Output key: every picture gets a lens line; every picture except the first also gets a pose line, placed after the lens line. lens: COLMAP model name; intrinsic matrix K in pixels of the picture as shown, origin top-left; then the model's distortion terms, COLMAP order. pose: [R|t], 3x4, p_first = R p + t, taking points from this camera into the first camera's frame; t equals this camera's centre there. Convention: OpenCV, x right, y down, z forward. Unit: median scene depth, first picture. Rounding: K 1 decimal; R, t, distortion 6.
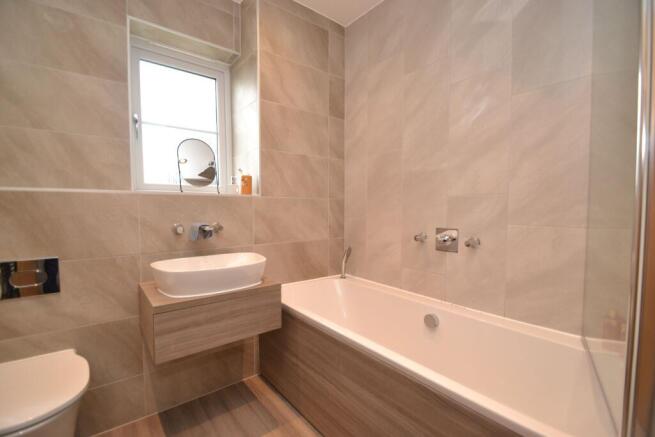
lens RADIAL K [[289.4, 0, 326.5], [0, 289.4, 222.3], [0, 0, 1]] dist [-0.002094, -0.000804]
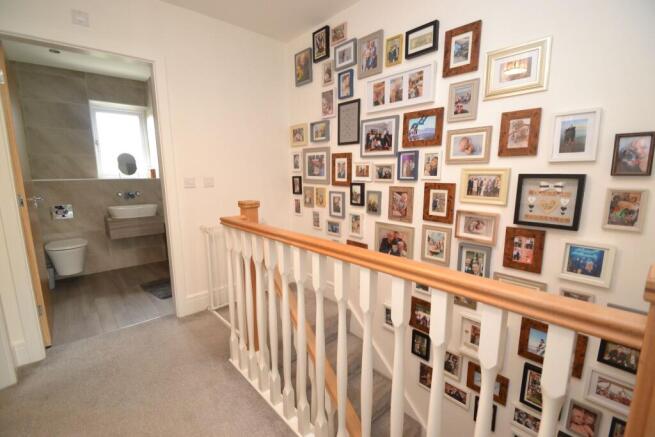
lens RADIAL K [[289.4, 0, 326.5], [0, 289.4, 222.3], [0, 0, 1]] dist [-0.002094, -0.000804]
pose [[0.994280, -0.022349, 0.104440, 0.944251], [0.009291, 0.992253, 0.123883, -0.026593], [-0.106399, -0.122204, 0.986785, -1.606074]]
